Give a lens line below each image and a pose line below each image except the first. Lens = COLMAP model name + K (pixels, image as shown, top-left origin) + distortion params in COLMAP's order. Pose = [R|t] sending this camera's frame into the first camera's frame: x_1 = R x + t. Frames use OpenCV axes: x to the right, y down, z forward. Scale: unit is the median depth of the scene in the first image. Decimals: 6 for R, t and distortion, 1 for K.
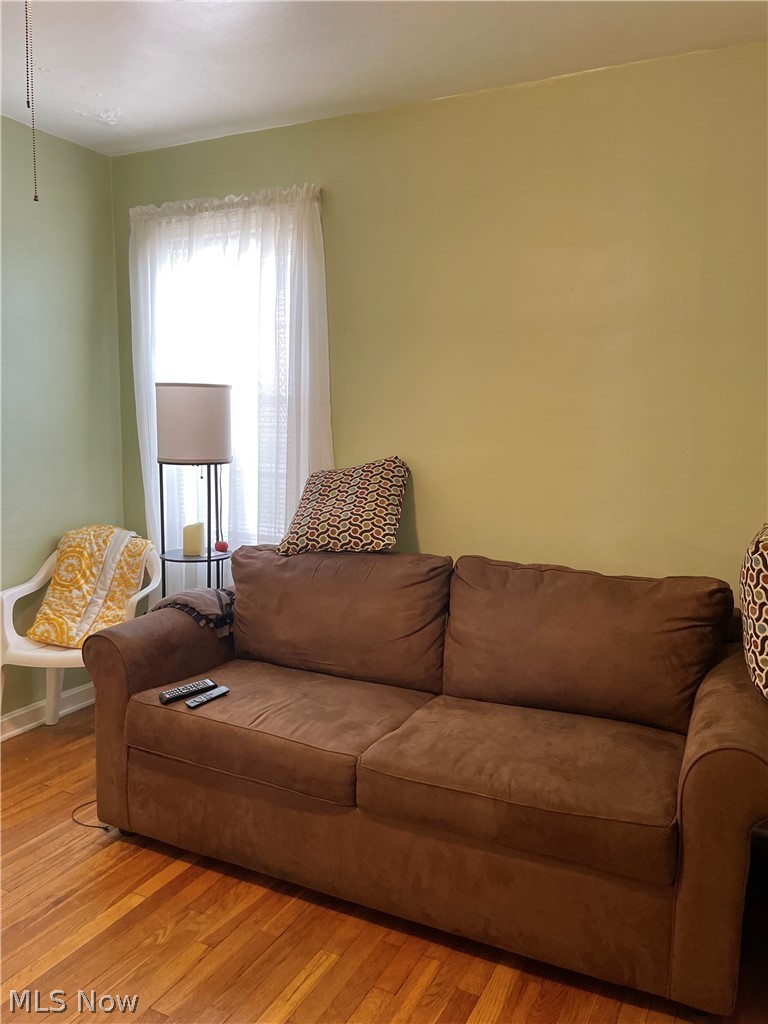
lens RADIAL K [[772.2, 0, 385.6], [0, 772.2, 502.4], [0, 0, 1]] dist [0.015343, -0.029076]
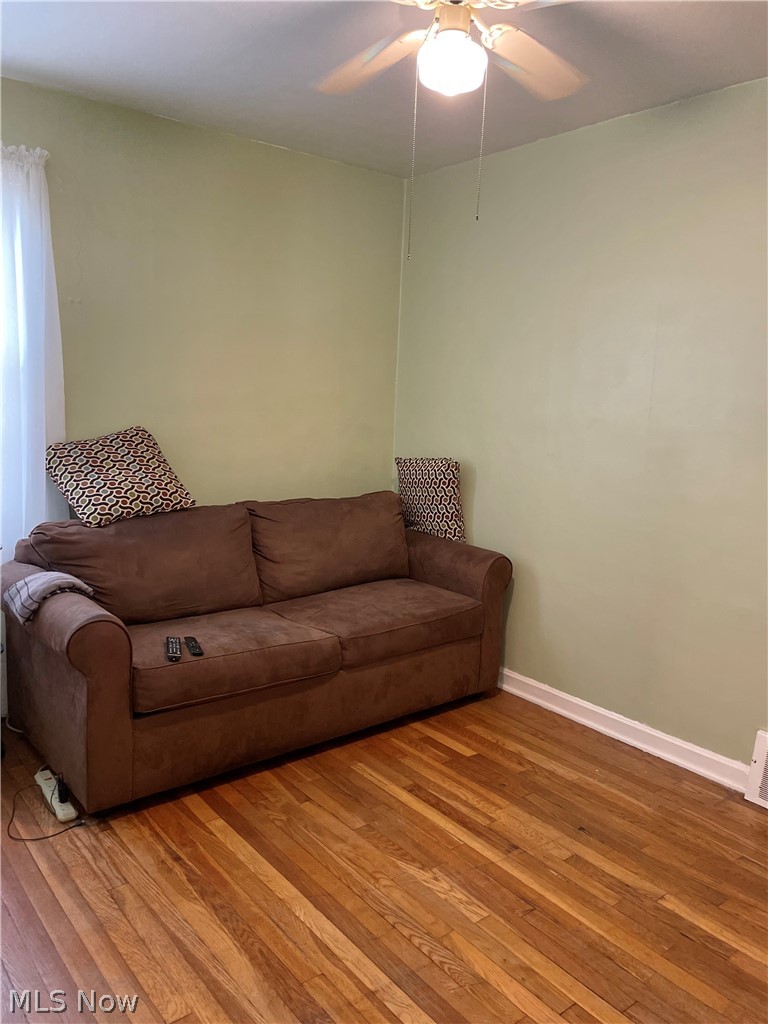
lens RADIAL K [[772.2, 0, 381.1], [0, 772.2, 516.0], [0, 0, 1]] dist [0.015343, -0.029076]
pose [[0.428139, -0.135492, 0.893498, -1.151511], [0.077430, 0.990561, 0.113109, -0.043350], [-0.900390, 0.020757, 0.434589, 0.270989]]
